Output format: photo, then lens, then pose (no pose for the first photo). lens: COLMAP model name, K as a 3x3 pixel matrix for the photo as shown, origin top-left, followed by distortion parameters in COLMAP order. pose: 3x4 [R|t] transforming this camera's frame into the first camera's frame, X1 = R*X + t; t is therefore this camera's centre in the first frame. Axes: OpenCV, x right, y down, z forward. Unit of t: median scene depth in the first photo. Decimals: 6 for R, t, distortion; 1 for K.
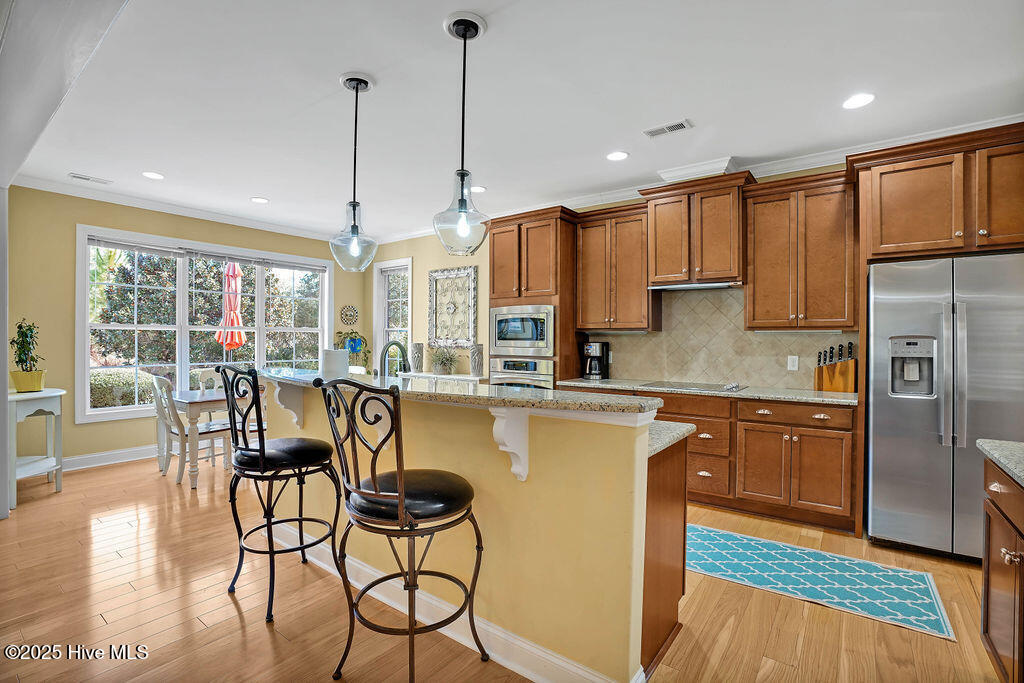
lens RADIAL K [[478.3, 0, 515.5], [0, 478.3, 336.9], [0, 0, 1]] dist [-0.003328, 0.000163]
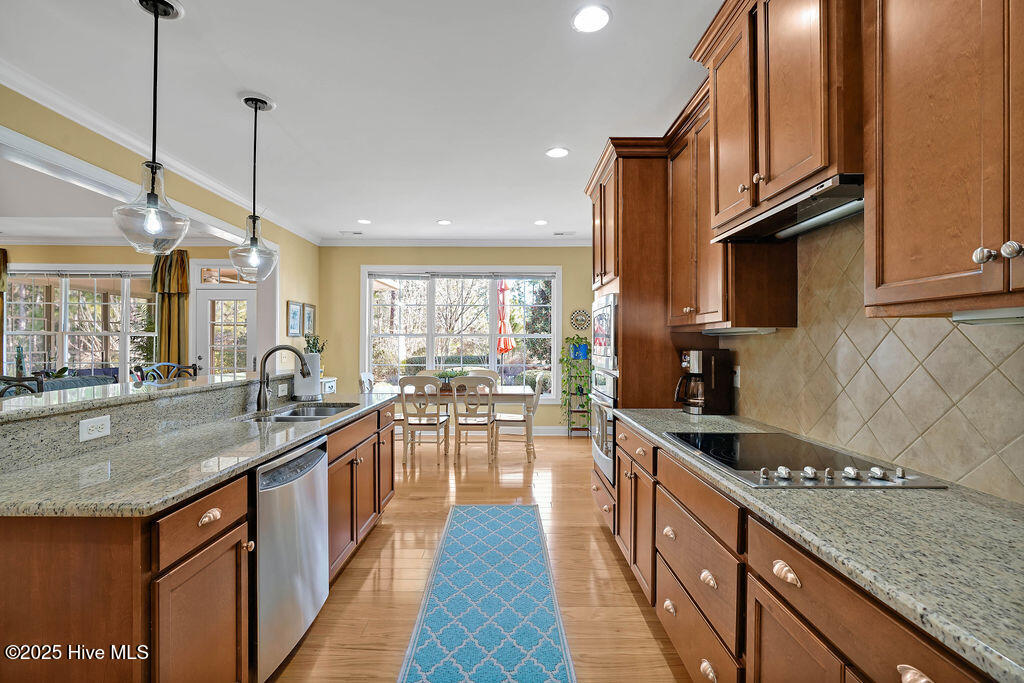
lens RADIAL K [[478.3, 0, 515.5], [0, 478.3, 336.9], [0, 0, 1]] dist [-0.003328, 0.000163]
pose [[0.602699, -0.013259, -0.797858, 0.518672], [0.002684, 0.999890, -0.014589, 0.004458], [0.797964, 0.006651, 0.602669, 0.498891]]
